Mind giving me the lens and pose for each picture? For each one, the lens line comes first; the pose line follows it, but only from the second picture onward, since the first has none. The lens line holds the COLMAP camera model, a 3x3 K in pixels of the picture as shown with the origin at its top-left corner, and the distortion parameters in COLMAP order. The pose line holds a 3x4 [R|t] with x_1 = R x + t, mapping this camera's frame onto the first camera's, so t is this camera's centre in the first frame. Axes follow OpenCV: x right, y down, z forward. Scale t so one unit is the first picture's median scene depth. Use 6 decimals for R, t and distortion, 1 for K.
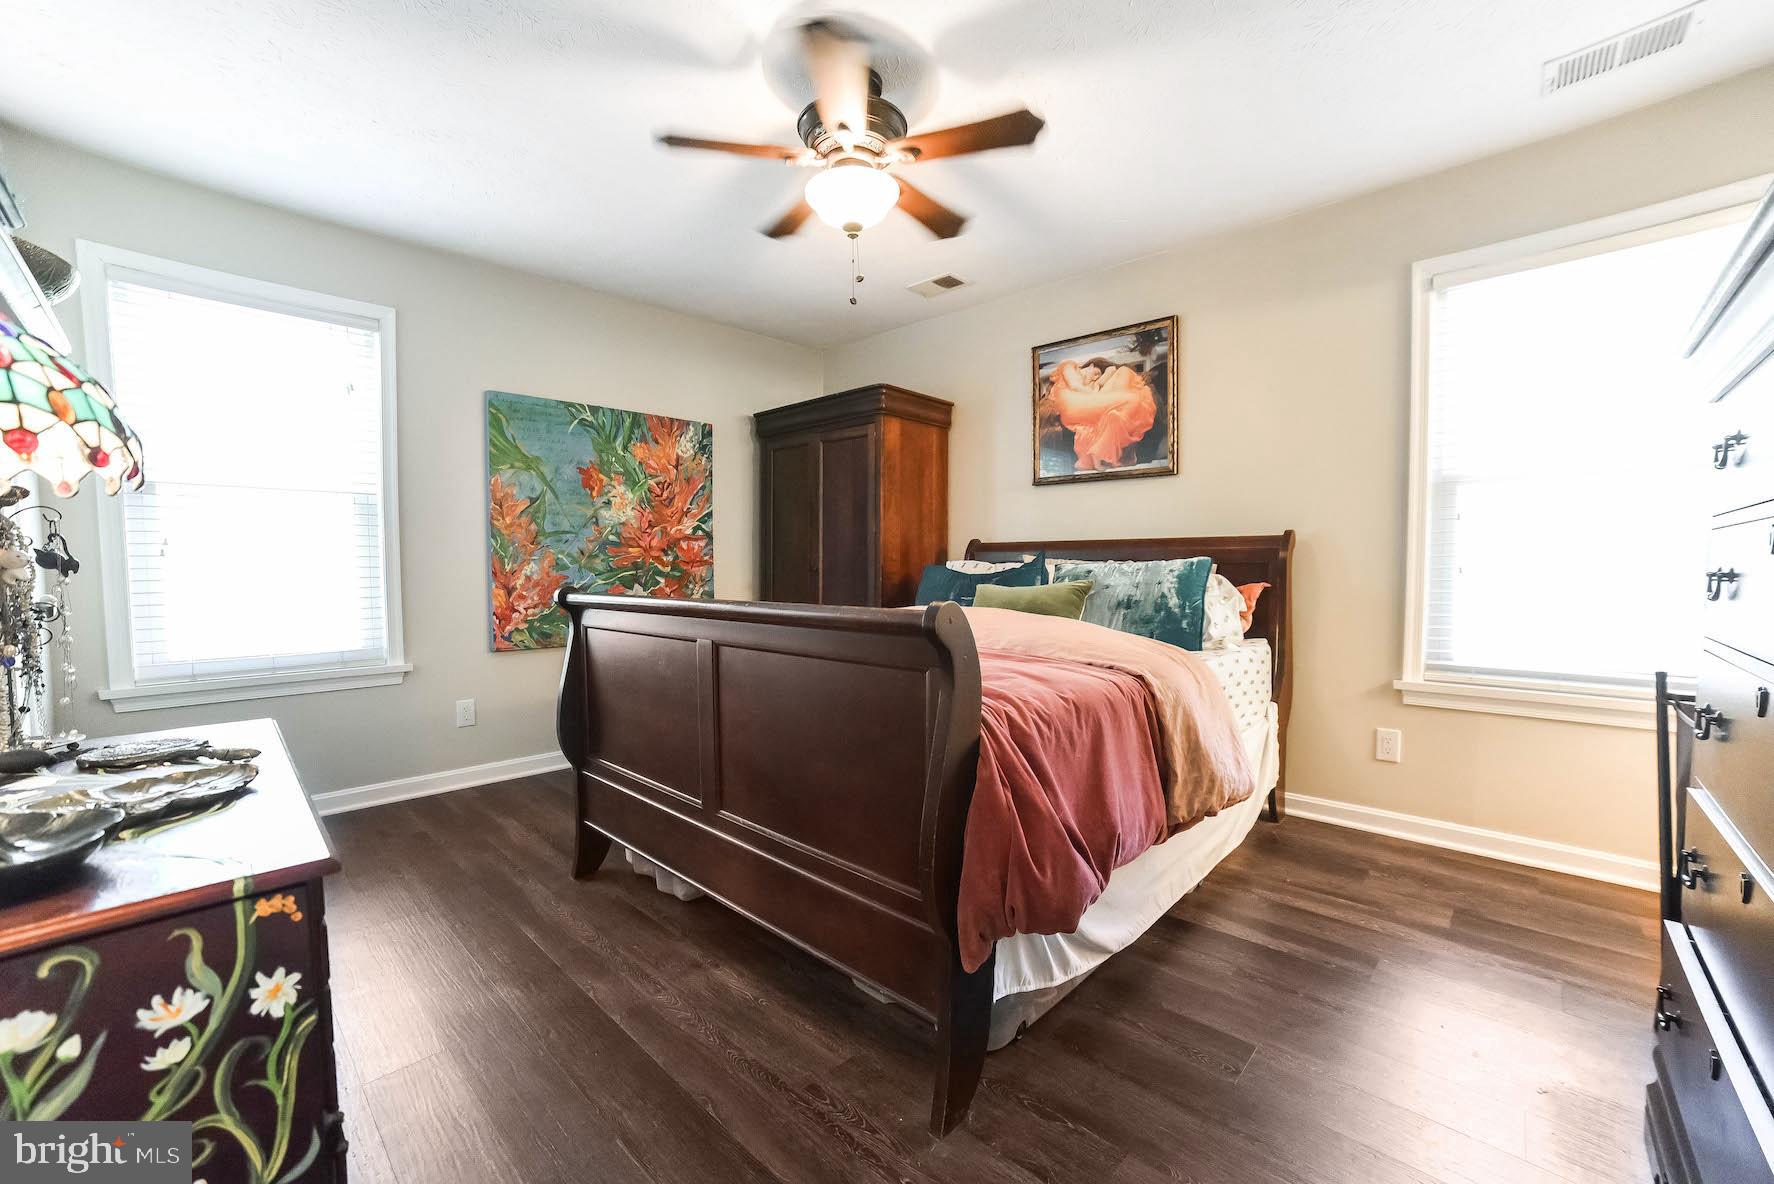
lens RADIAL K [[692.4, 0, 887.0], [0, 692.4, 592.0], [0, 0, 1]] dist [-0.047457, 0.000112]
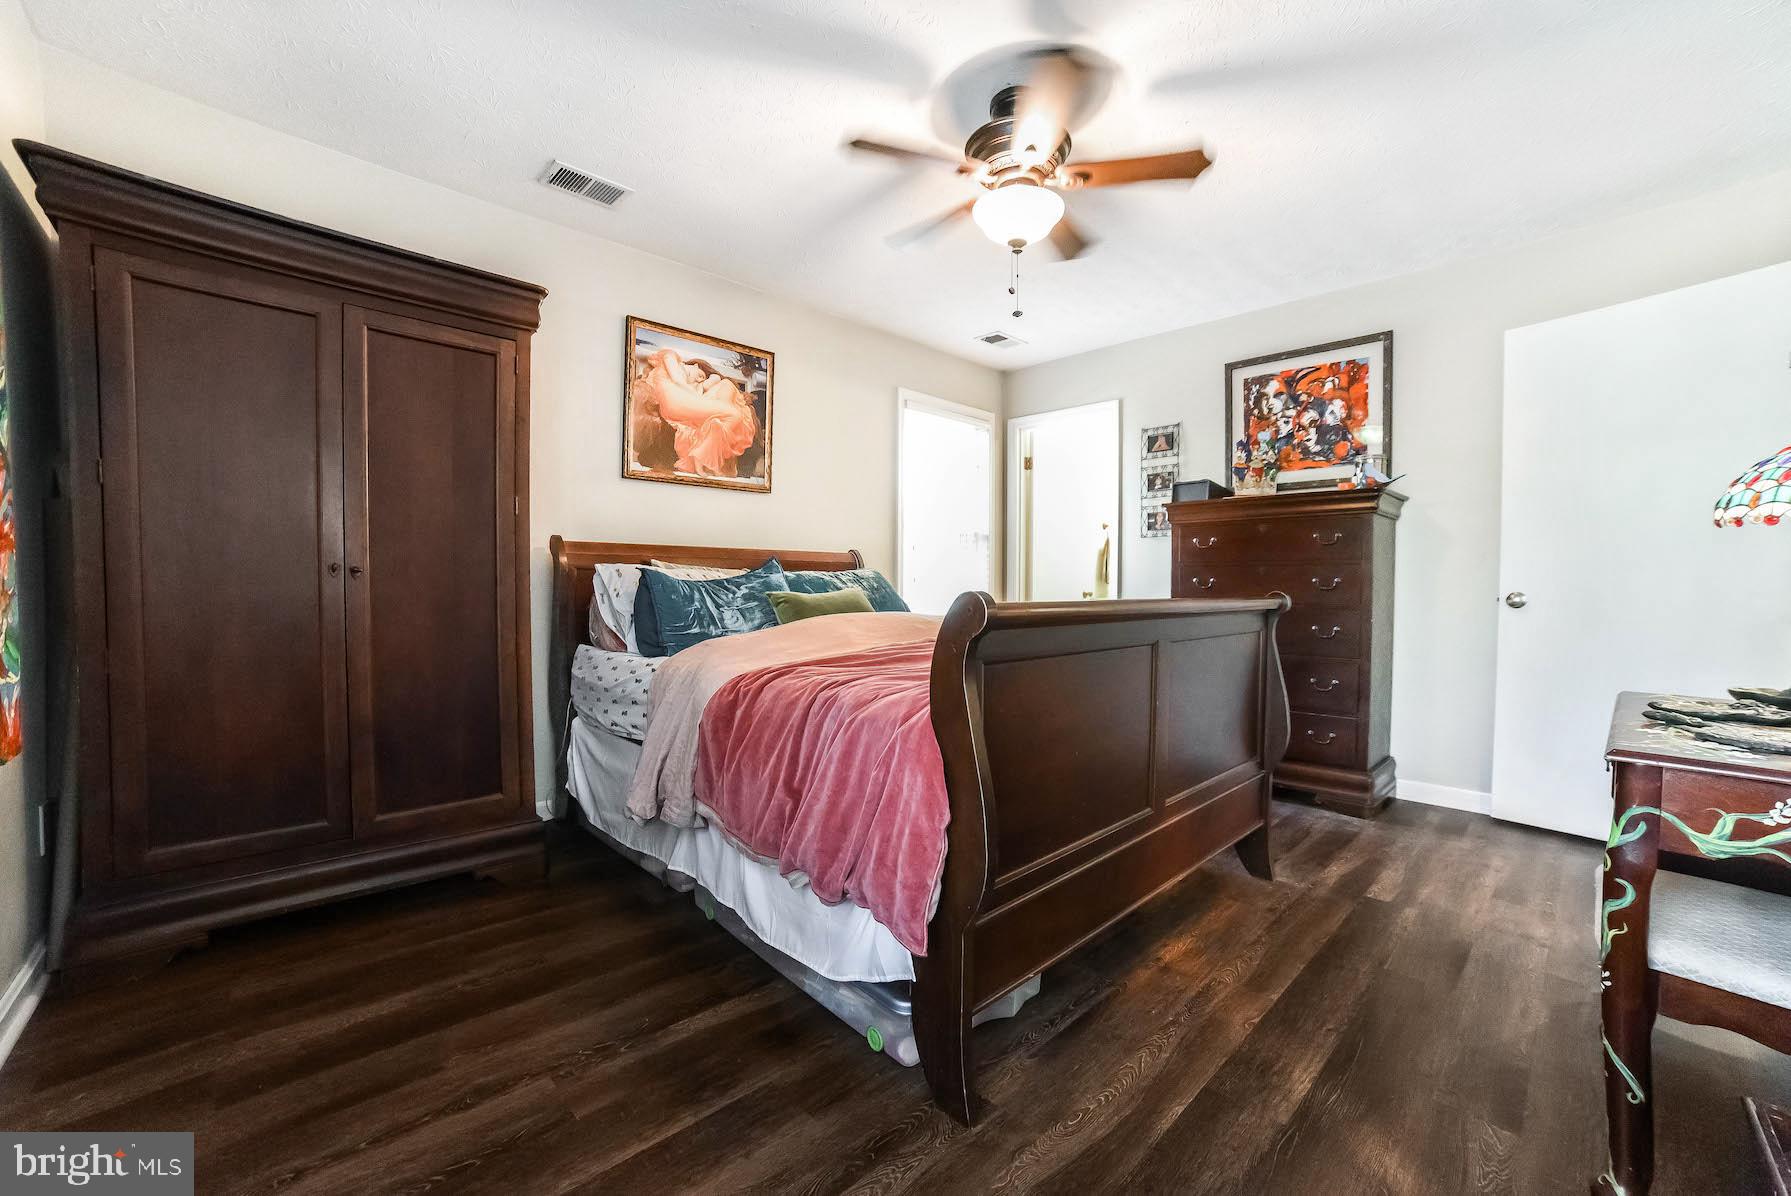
lens RADIAL K [[699.0, 0, 895.5], [0, 699.0, 598.0], [0, 0, 1]] dist [-0.047457, 0.000112]
pose [[0.073979, -0.023239, 0.996989, -0.685797], [0.035551, 0.999154, 0.020651, -0.014892], [-0.996626, 0.033916, 0.074743, 0.688175]]
